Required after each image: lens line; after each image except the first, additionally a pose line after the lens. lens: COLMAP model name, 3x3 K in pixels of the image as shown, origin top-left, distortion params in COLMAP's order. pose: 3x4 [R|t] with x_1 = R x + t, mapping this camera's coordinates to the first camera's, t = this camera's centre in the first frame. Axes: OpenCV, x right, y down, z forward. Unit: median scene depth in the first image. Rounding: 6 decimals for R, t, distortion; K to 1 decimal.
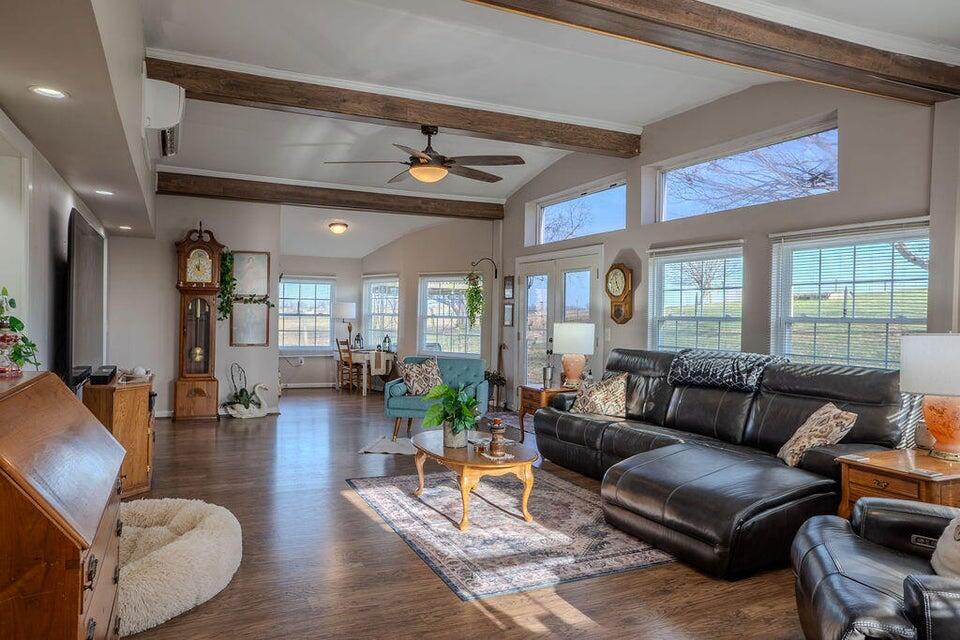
lens RADIAL K [[663.6, 0, 481.4], [0, 663.6, 316.2], [0, 0, 1]] dist [-0.009812, 0.024745]
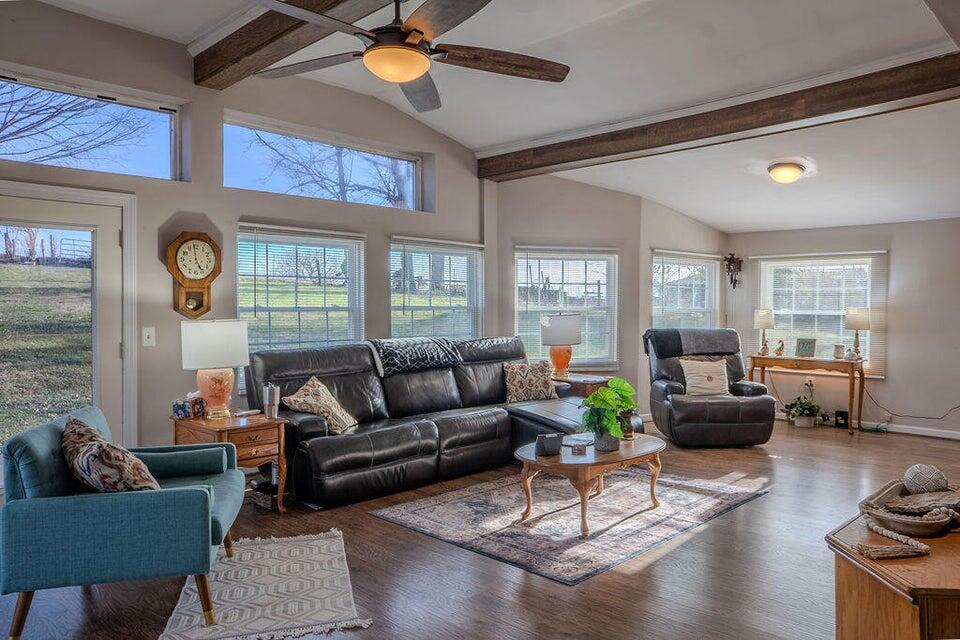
lens RADIAL K [[663.6, 0, 479.7], [0, 663.6, 318.0], [0, 0, 1]] dist [-0.009812, 0.024745]
pose [[-0.347471, -0.014946, 0.937572, -0.706948], [0.012980, 0.999701, 0.020747, -0.000899], [-0.937601, 0.019378, -0.347173, 1.256555]]
